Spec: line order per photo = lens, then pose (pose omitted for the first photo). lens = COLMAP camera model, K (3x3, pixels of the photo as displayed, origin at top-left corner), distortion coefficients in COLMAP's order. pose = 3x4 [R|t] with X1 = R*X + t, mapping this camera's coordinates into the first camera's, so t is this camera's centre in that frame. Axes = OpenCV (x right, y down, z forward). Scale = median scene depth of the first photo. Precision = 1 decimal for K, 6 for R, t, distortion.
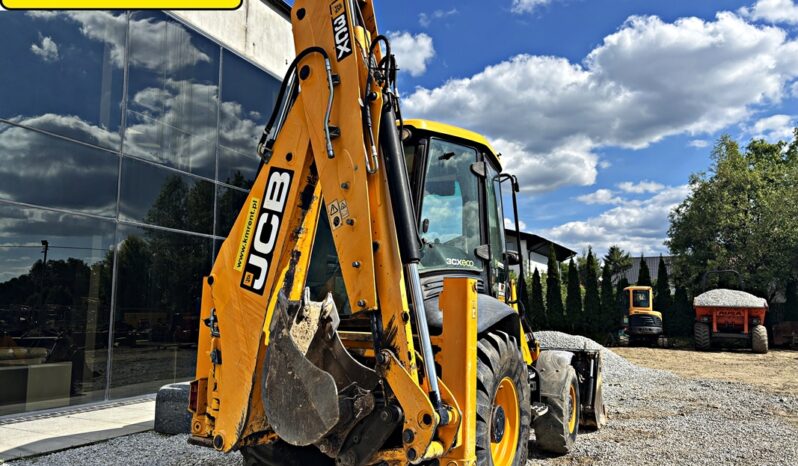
lens RADIAL K [[604.3, 0, 399.0], [0, 604.3, 233.0], [0, 0, 1]] dist [0.033520, -0.030516]
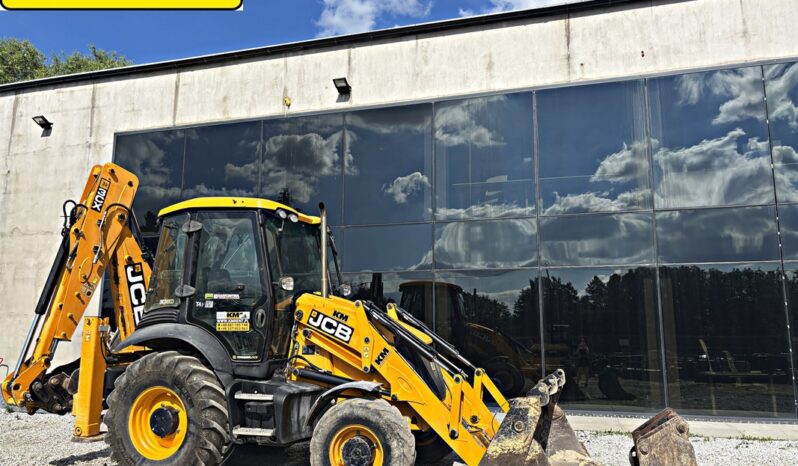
lens RADIAL K [[604.3, 0, 399.0], [0, 604.3, 233.0], [0, 0, 1]] dist [0.033520, -0.030516]
pose [[0.149692, -0.176048, -0.972933, 1.867824], [0.128726, 0.979115, -0.157362, 0.217253], [0.980317, -0.101686, 0.169227, 1.544367]]
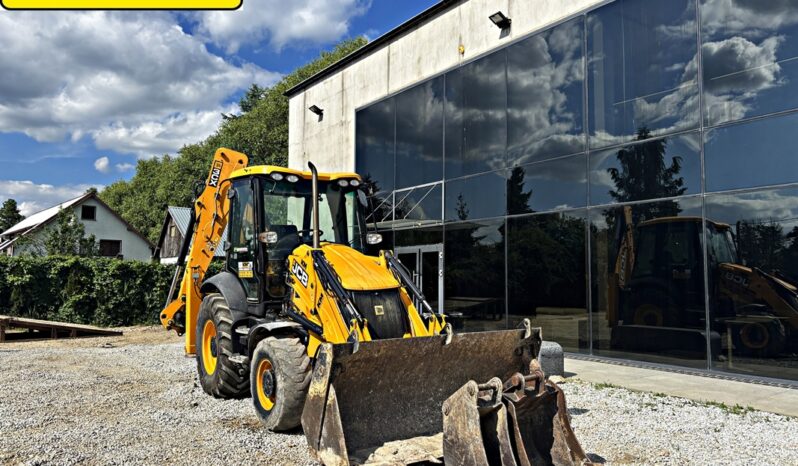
lens RADIAL K [[606.0, 0, 401.3], [0, 606.0, 234.6], [0, 0, 1]] dist [0.071001, -0.100901]
pose [[-0.491989, -0.072647, -0.867565, 1.673844], [0.108426, 0.983641, -0.143854, 0.360455], [0.863823, -0.164841, -0.476064, 2.730686]]
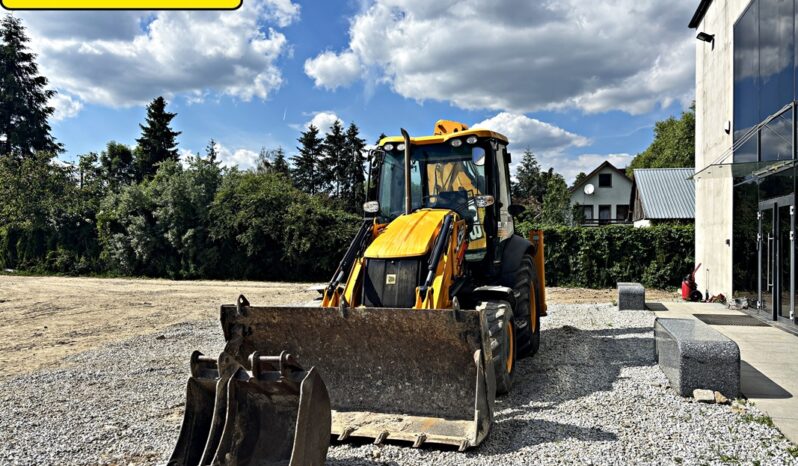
lens RADIAL K [[606.0, 0, 401.3], [0, 606.0, 234.6], [0, 0, 1]] dist [0.071001, -0.100901]
pose [[-0.988406, -0.007407, -0.151650, 0.482117], [0.014655, 0.989492, -0.143846, 0.430737], [0.151122, -0.144401, -0.977911, 3.408207]]
